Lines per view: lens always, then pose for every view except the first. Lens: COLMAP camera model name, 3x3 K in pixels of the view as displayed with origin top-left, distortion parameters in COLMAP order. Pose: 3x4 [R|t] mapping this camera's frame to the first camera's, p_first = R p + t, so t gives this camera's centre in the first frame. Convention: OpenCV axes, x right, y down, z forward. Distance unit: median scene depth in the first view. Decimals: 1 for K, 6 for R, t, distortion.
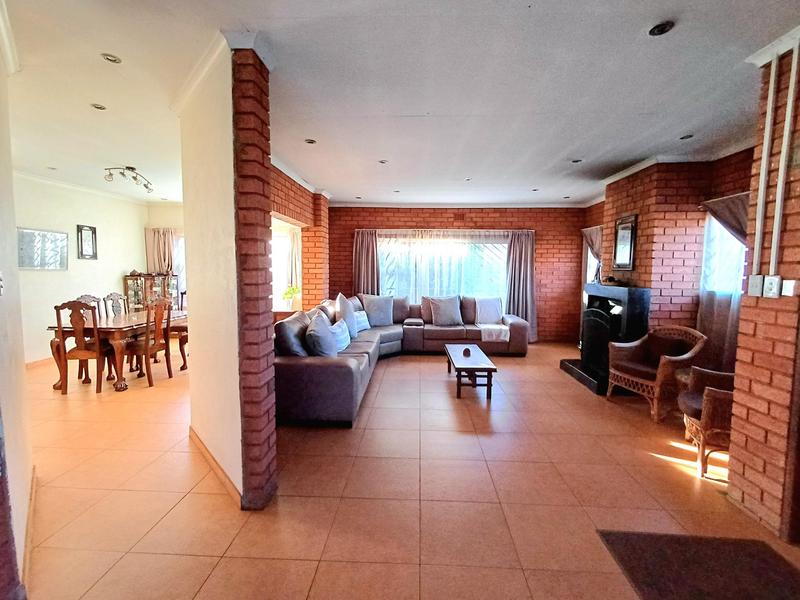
lens RADIAL K [[366.6, 0, 400.4], [0, 366.6, 299.6], [0, 0, 1]] dist [0.001692, -0.001425]
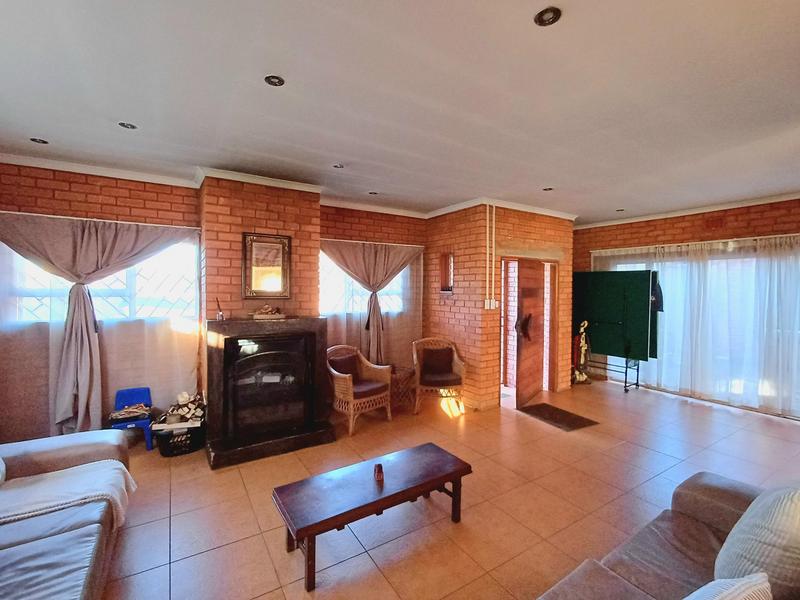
lens RADIAL K [[366.6, 0, 398.5], [0, 366.6, 298.0], [0, 0, 1]] dist [0.001692, -0.001425]
pose [[-0.571294, -0.040193, 0.819760, -0.301855], [0.057232, 0.994418, 0.088642, -0.174321], [-0.818747, 0.097558, -0.565805, 1.547754]]
